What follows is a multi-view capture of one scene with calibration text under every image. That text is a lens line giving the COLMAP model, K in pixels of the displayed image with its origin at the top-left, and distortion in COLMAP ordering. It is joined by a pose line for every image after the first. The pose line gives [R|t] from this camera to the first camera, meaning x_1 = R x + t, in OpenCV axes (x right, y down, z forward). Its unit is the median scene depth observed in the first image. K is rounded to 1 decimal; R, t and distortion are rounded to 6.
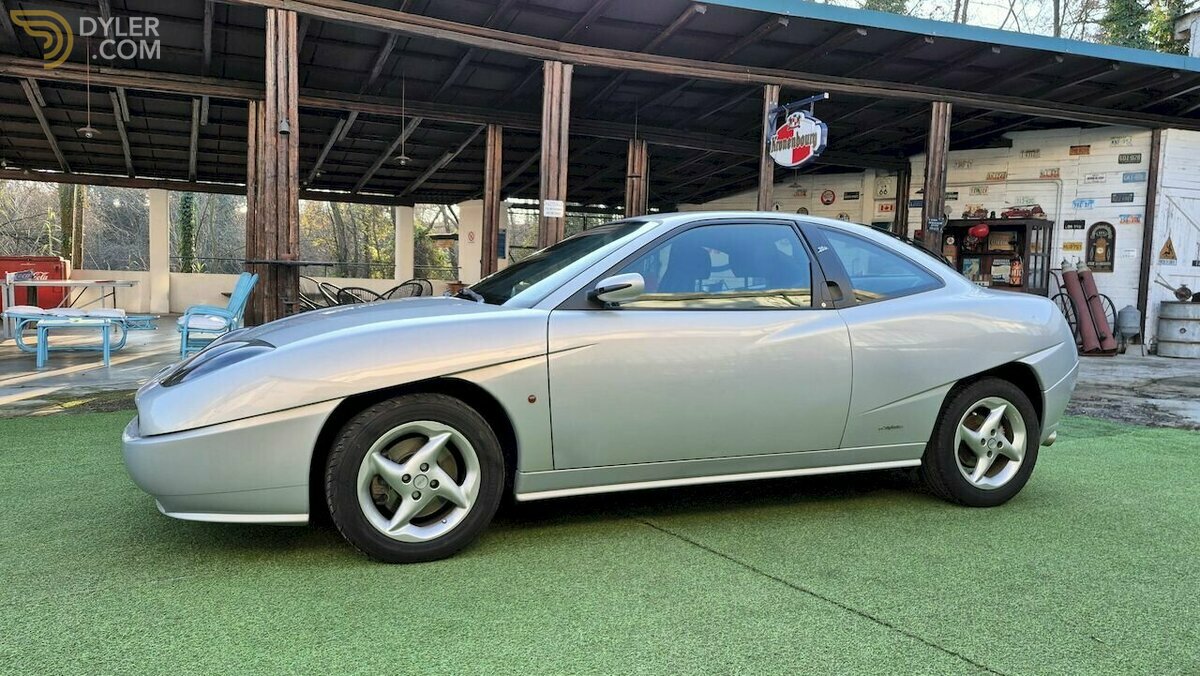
lens RADIAL K [[835.8, 0, 595.9], [0, 835.8, 334.5], [0, 0, 1]] dist [0.115353, -0.155528]
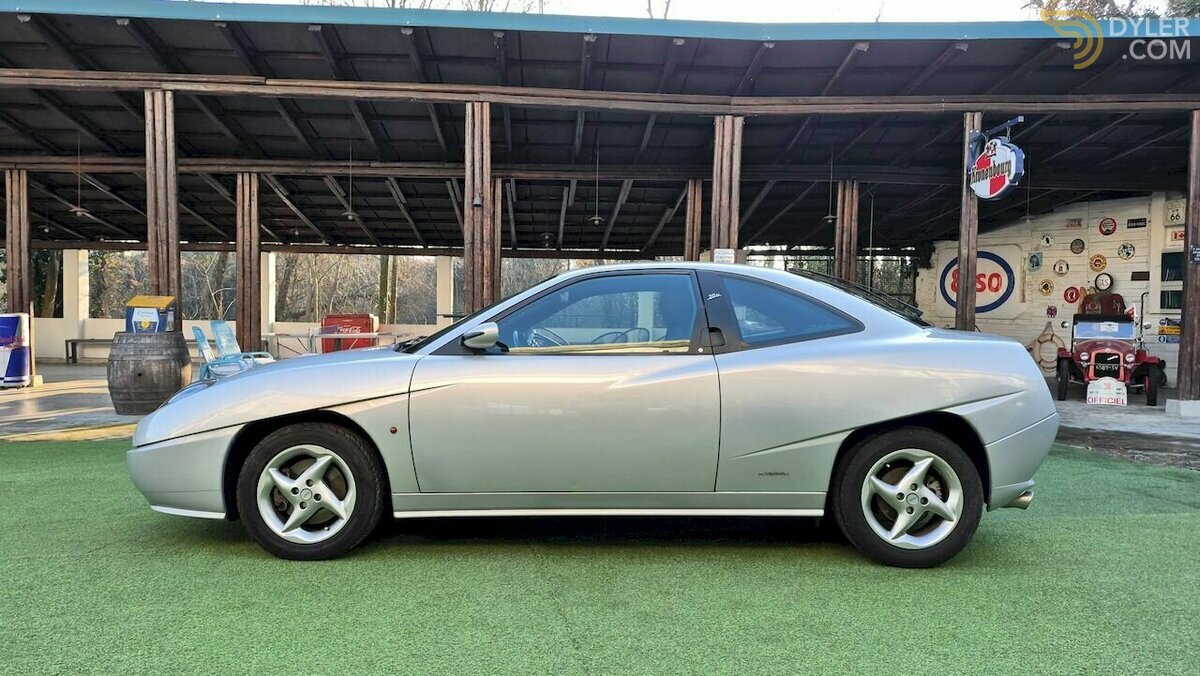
lens RADIAL K [[834.0, 0, 594.6], [0, 834.0, 340.6], [0, 0, 1]] dist [0.114725, -0.141030]
pose [[0.924147, -0.007761, -0.381959, 0.192776], [-0.010862, 0.998856, -0.046574, 0.000828], [0.381883, 0.047190, 0.923005, 0.002006]]
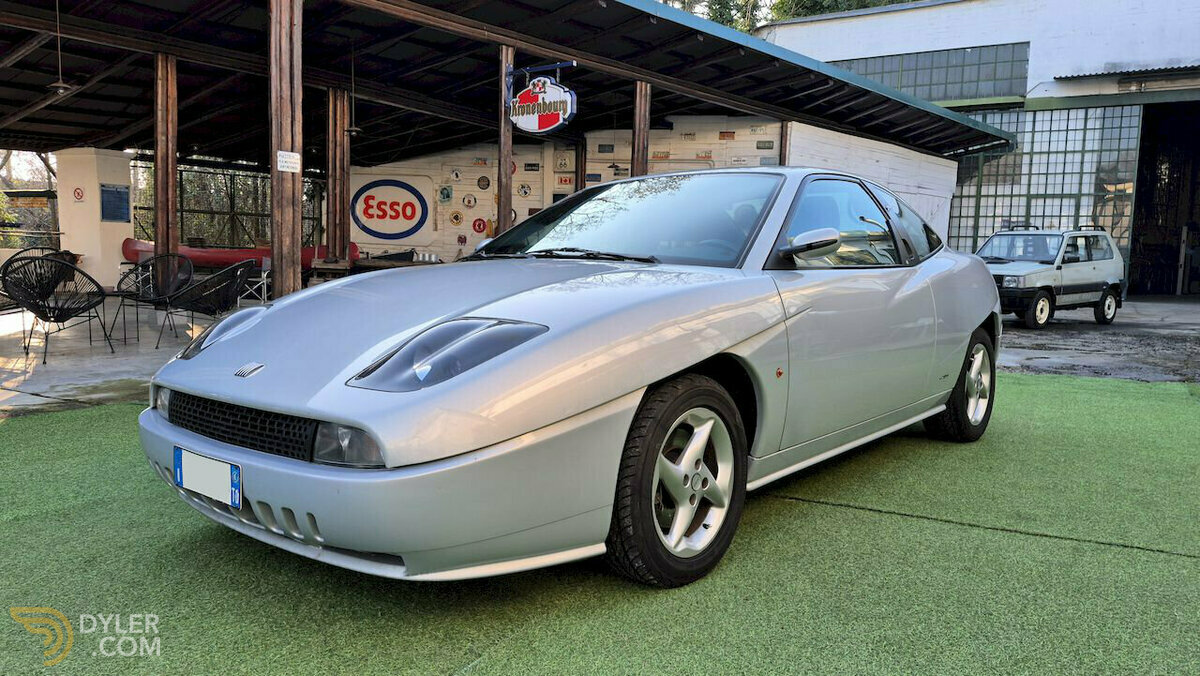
lens RADIAL K [[834.0, 0, 594.6], [0, 834.0, 340.6], [0, 0, 1]] dist [0.114725, -0.141030]
pose [[0.877557, -0.056029, 0.476187, -0.197421], [0.036896, 0.998095, 0.049443, -0.001781], [-0.478050, -0.025819, 0.877953, 0.099062]]
